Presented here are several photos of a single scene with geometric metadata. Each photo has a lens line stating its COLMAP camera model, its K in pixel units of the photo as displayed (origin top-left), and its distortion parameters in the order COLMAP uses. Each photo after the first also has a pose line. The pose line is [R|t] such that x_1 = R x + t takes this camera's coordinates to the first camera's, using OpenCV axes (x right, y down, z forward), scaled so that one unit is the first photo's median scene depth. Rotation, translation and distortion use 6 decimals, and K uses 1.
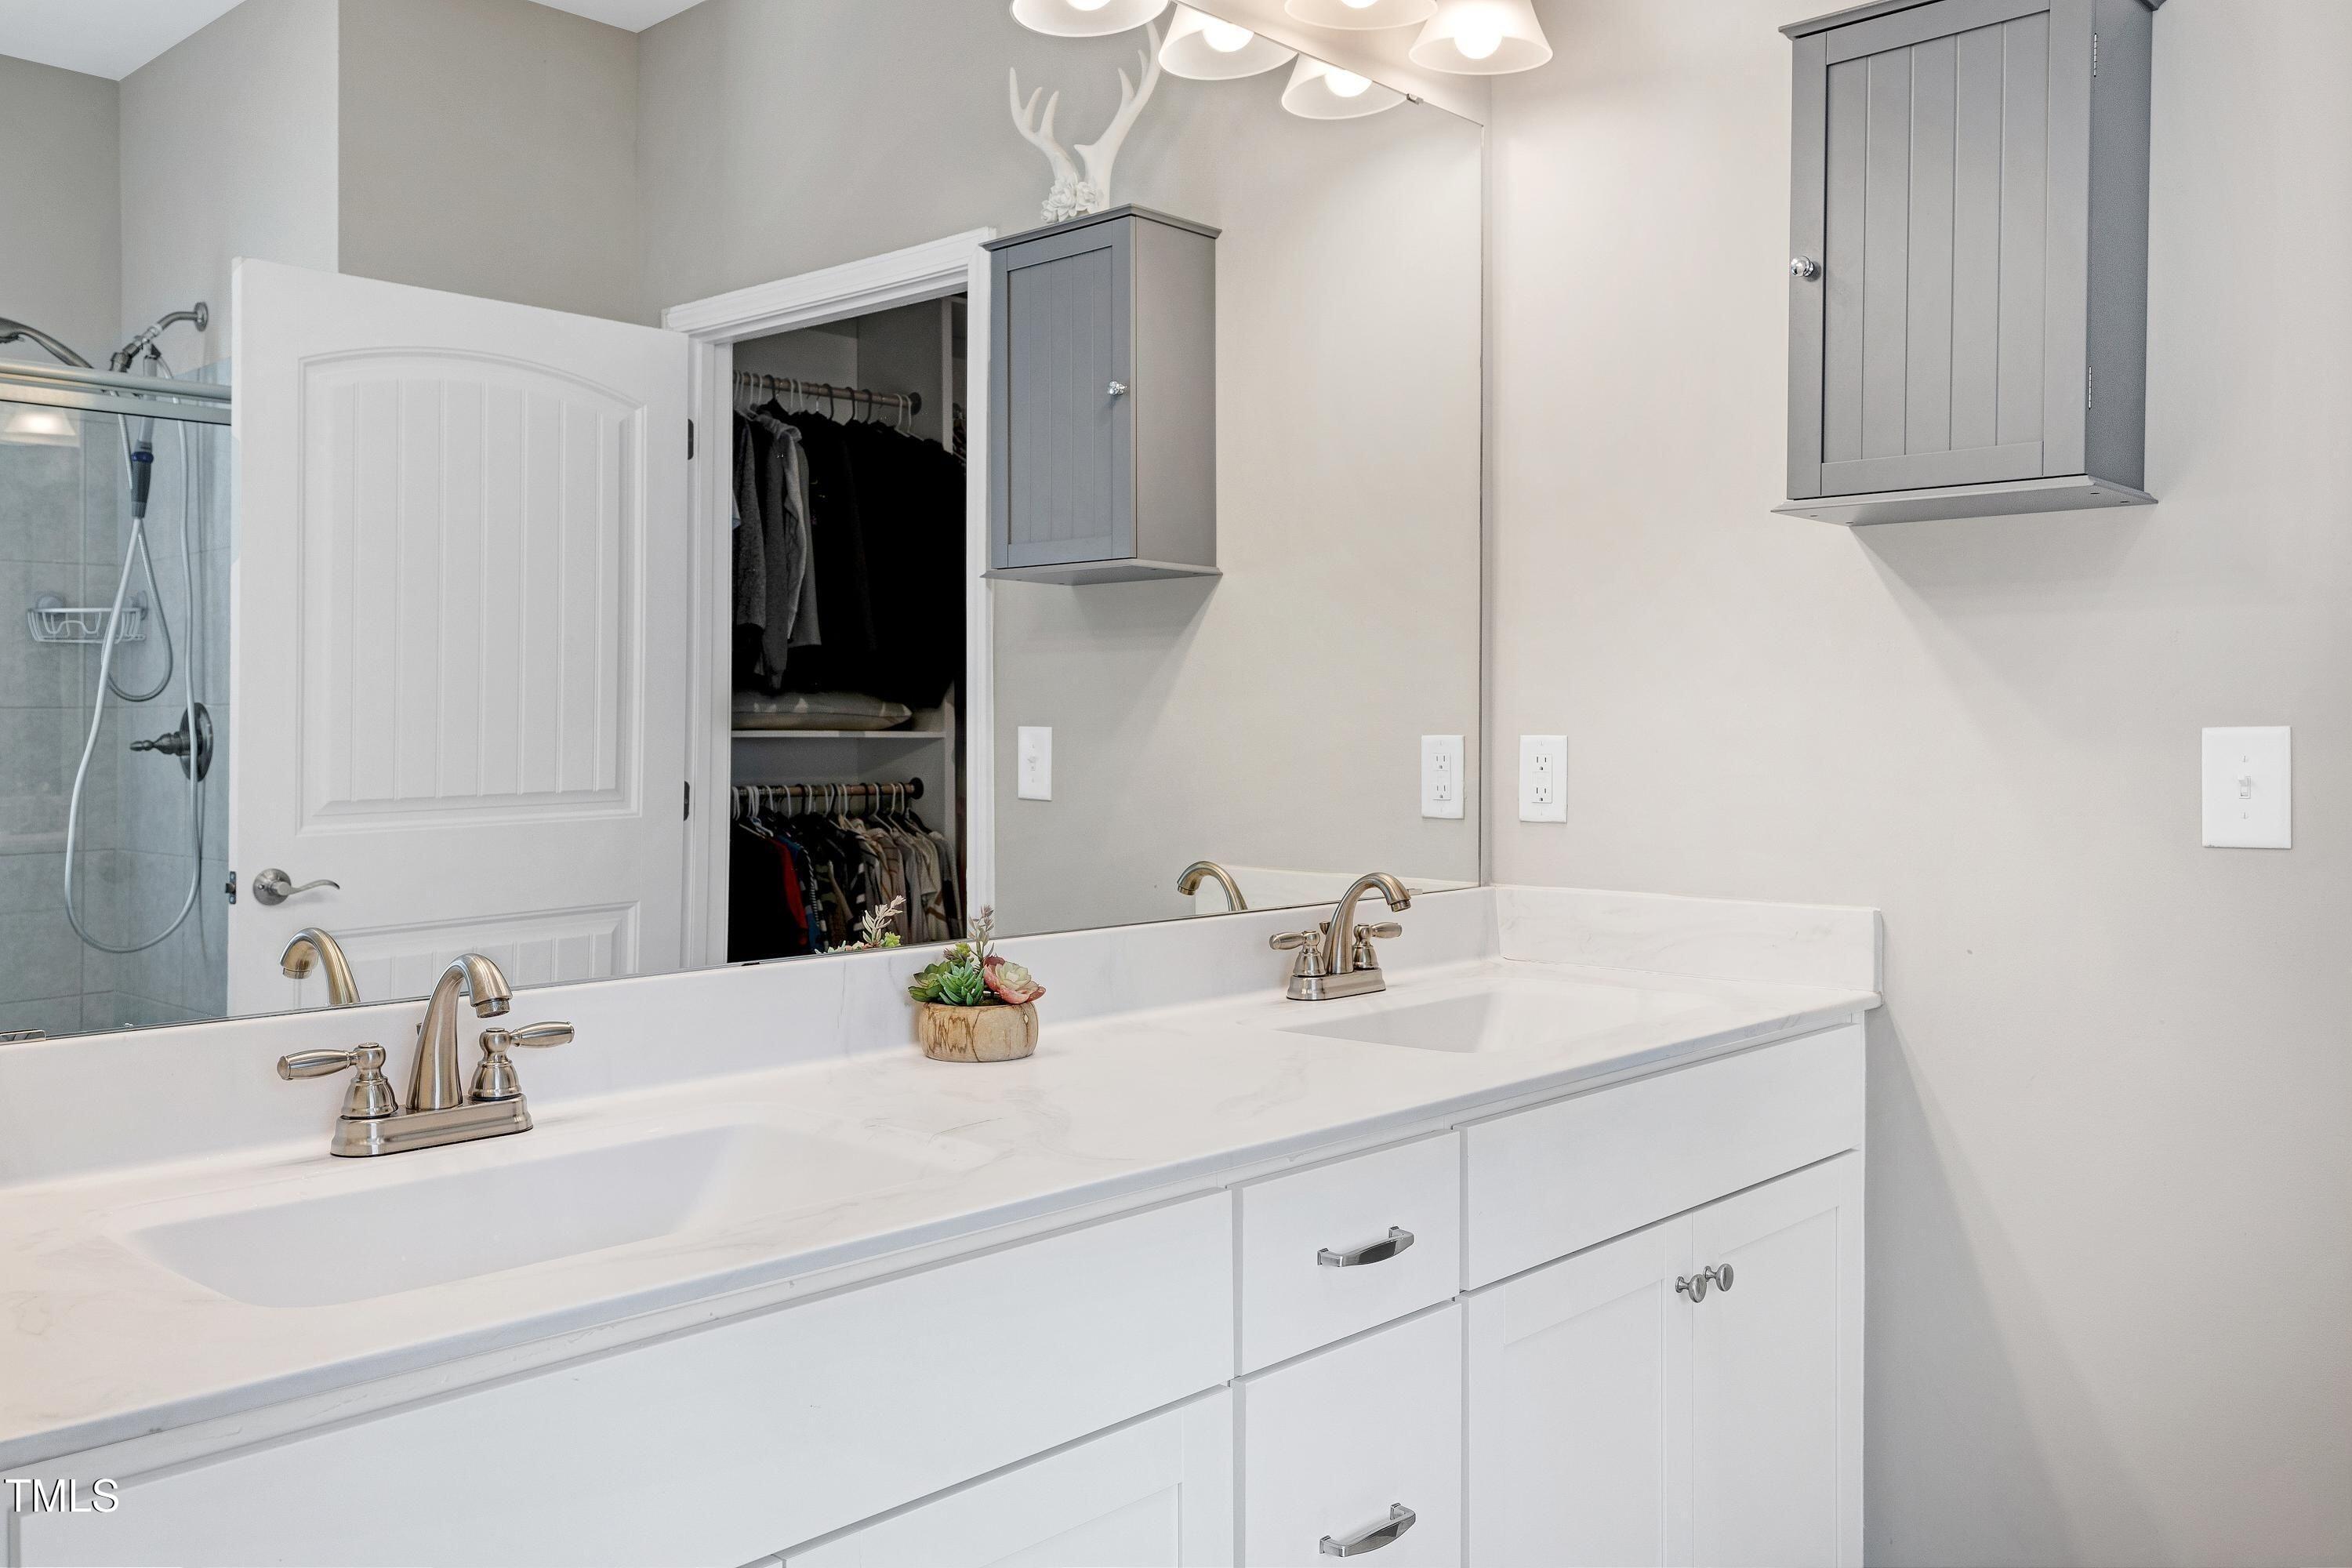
lens RADIAL K [[1907.3, 0, 1172.9], [0, 1907.3, 775.9], [0, 0, 1]] dist [0.012308, 0.004799]
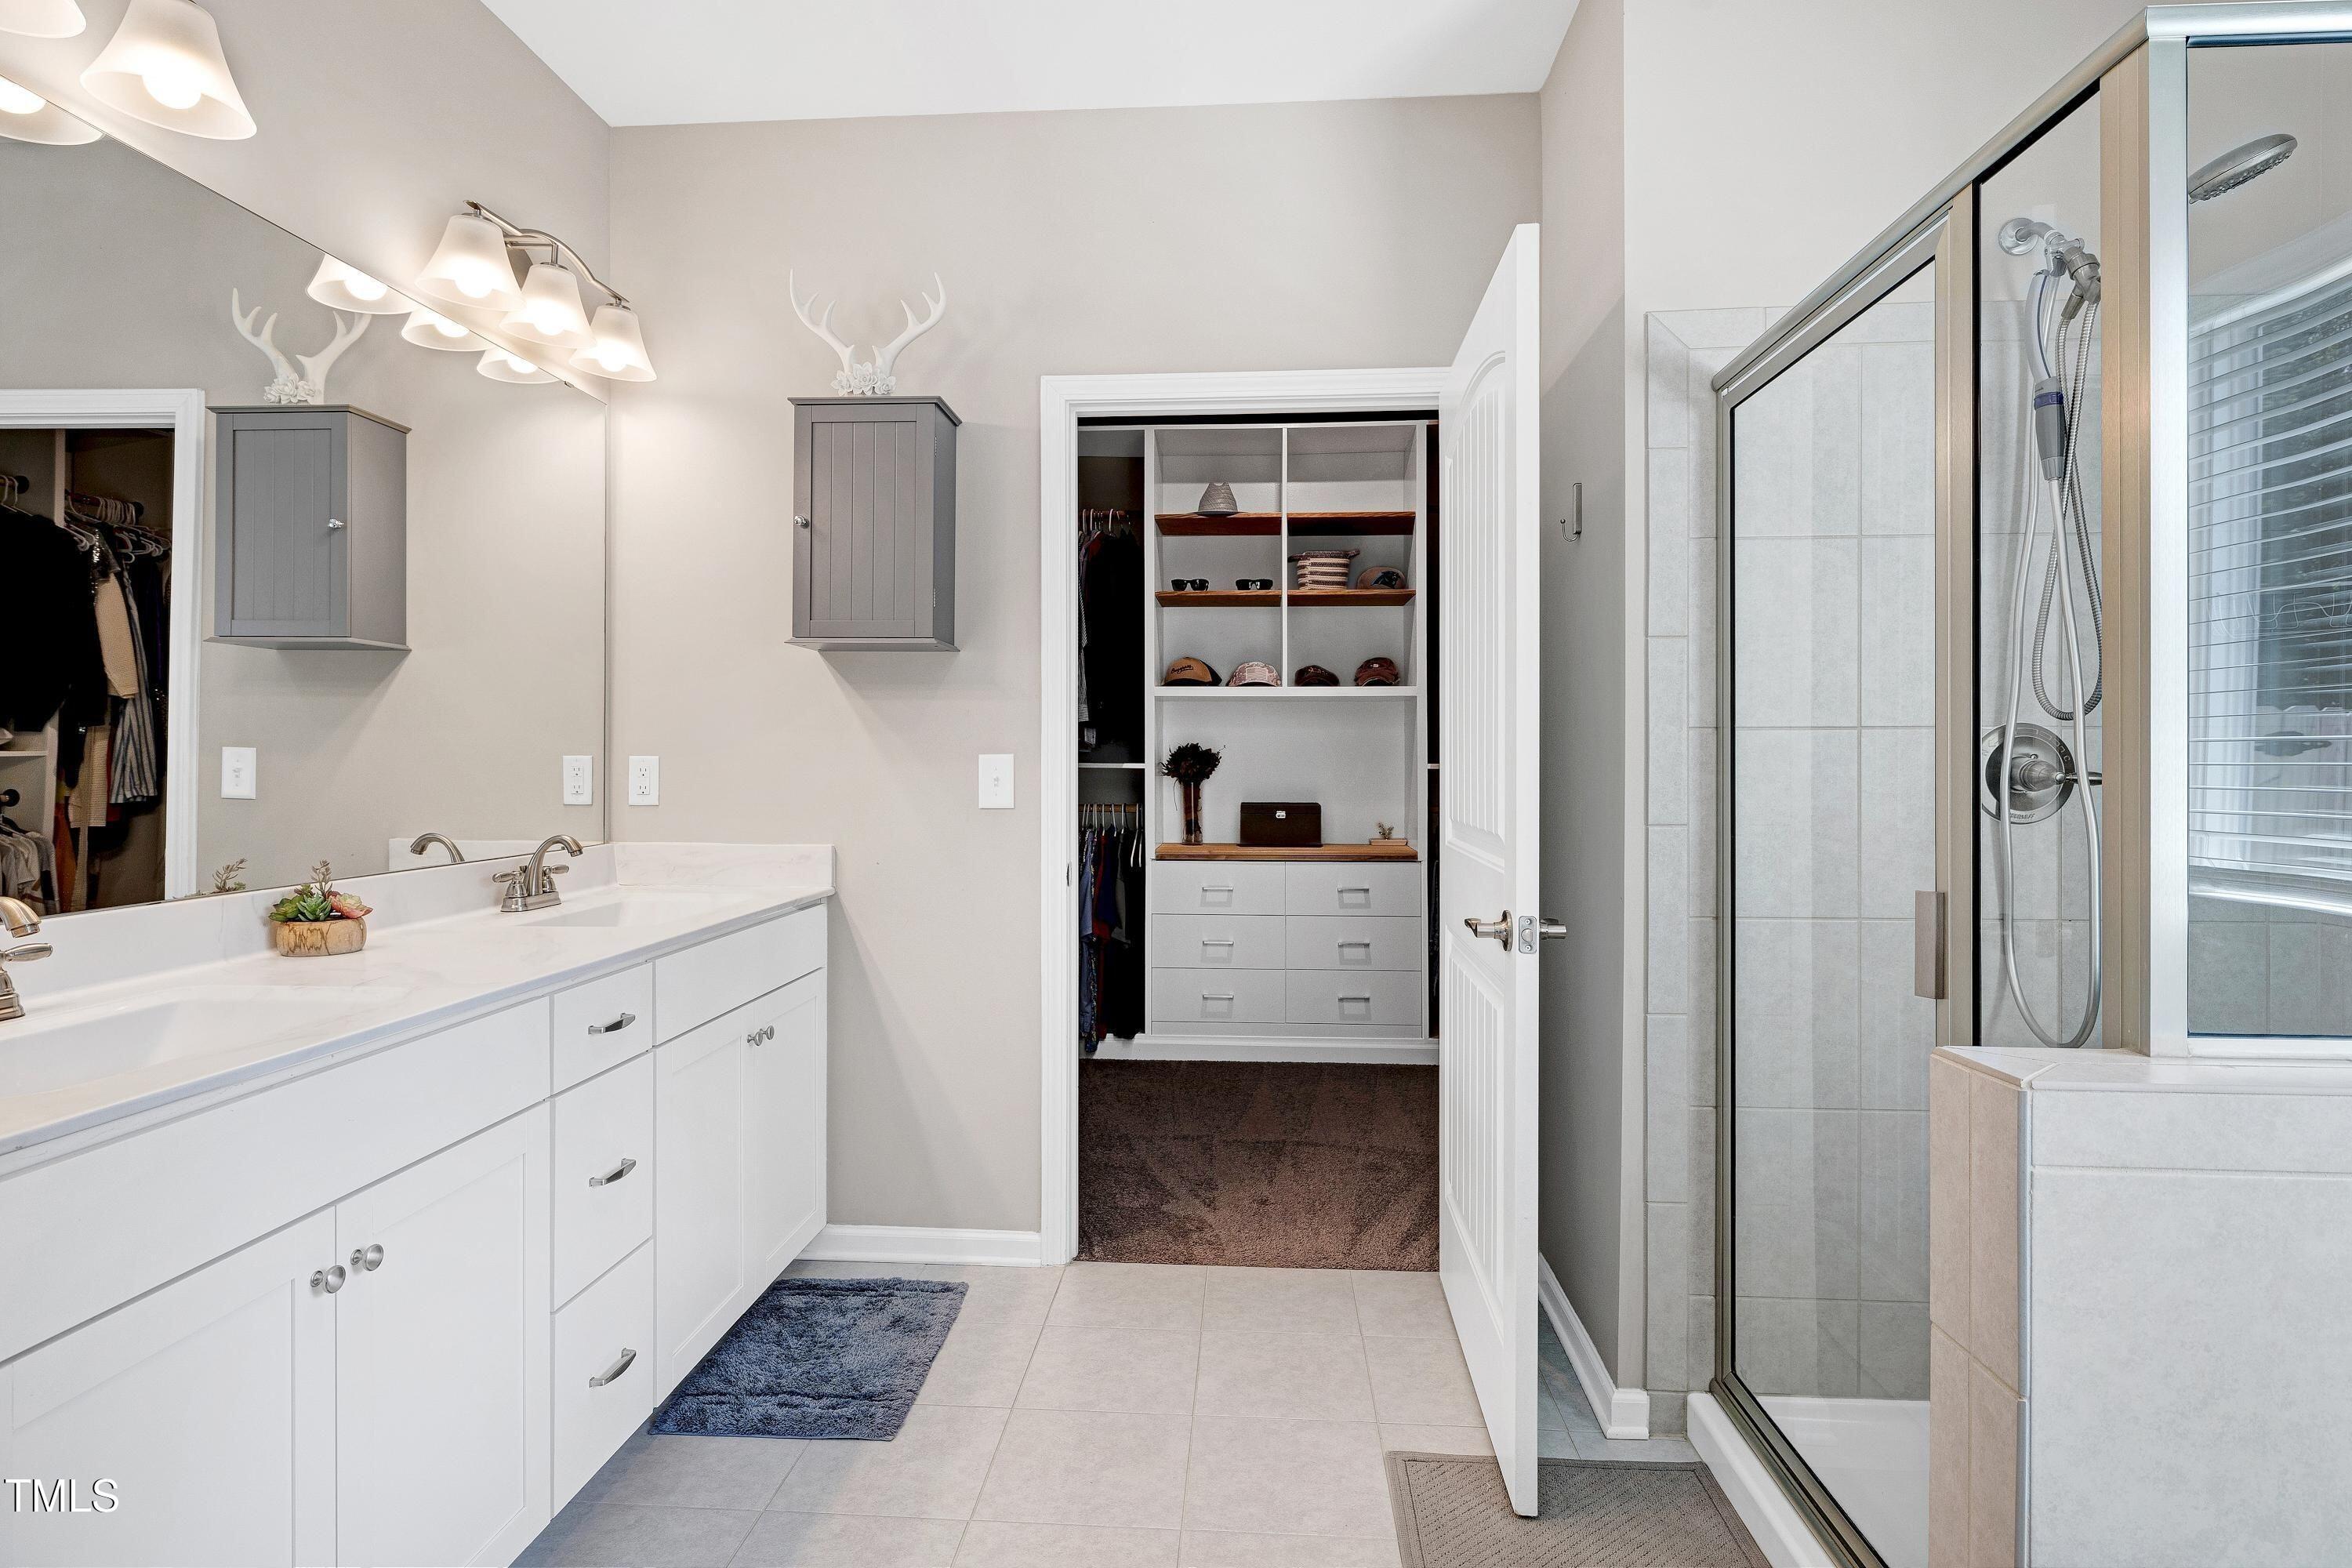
lens RADIAL K [[1104.1, 0, 1178.5], [0, 1104.1, 770.9], [0, 0, 1]] dist [-0.005366, 0.001388]
pose [[0.770680, -0.001745, 0.637219, -0.091543], [0.007104, 0.999958, -0.005855, 0.002255], [-0.637182, 0.009039, 0.770660, -0.120125]]
